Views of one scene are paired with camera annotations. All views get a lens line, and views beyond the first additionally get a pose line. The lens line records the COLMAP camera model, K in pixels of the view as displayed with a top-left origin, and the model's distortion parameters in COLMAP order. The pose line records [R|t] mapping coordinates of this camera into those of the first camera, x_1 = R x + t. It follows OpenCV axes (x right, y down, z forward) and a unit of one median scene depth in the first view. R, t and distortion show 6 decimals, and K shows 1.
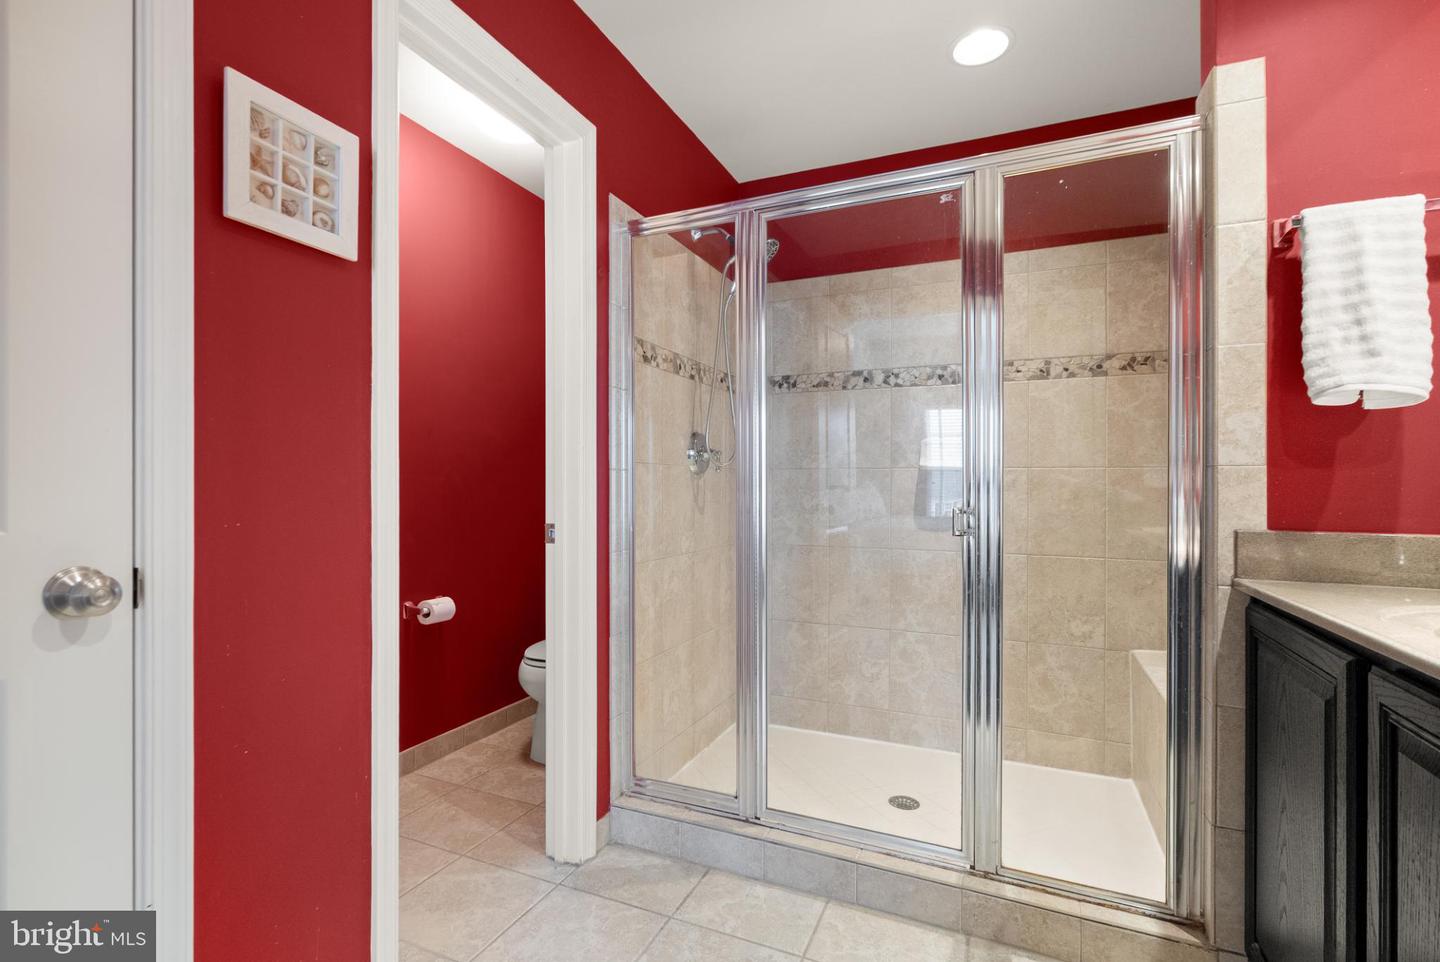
lens RADIAL K [[670.8, 0, 711.8], [0, 670.8, 477.4], [0, 0, 1]] dist [-0.005859, 0.004084]
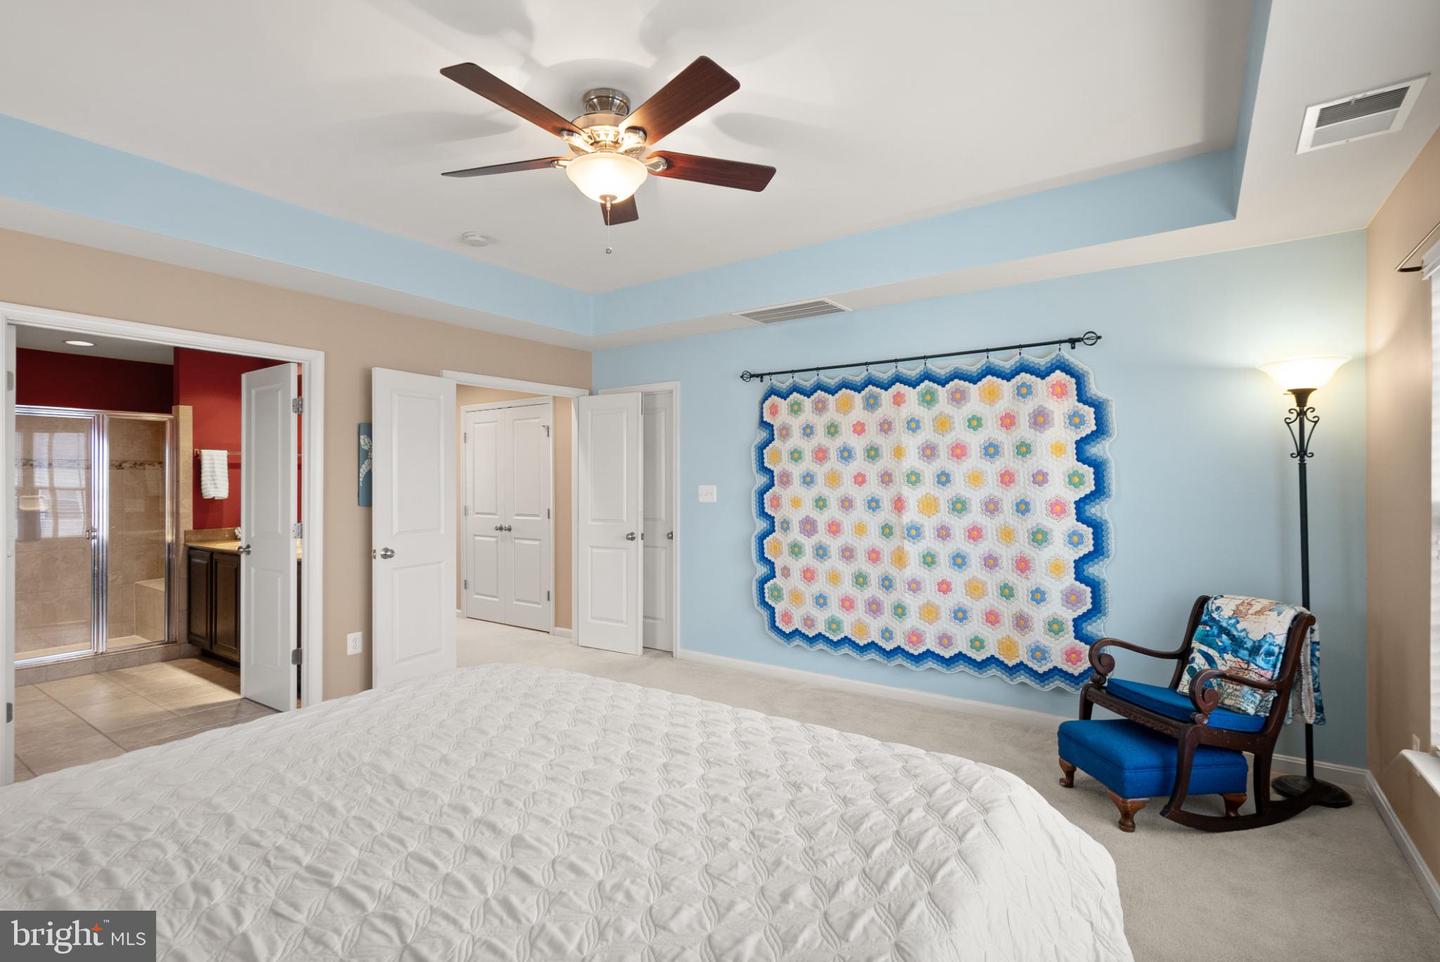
lens RADIAL K [[670.8, 0, 714.1], [0, 670.8, 468.0], [0, 0, 1]] dist [-0.005859, 0.004084]
pose [[0.194925, 0.001105, 0.980818, -2.455832], [-0.000025, 0.999999, -0.001122, -0.281904], [-0.980818, 0.000194, 0.194925, -2.800835]]
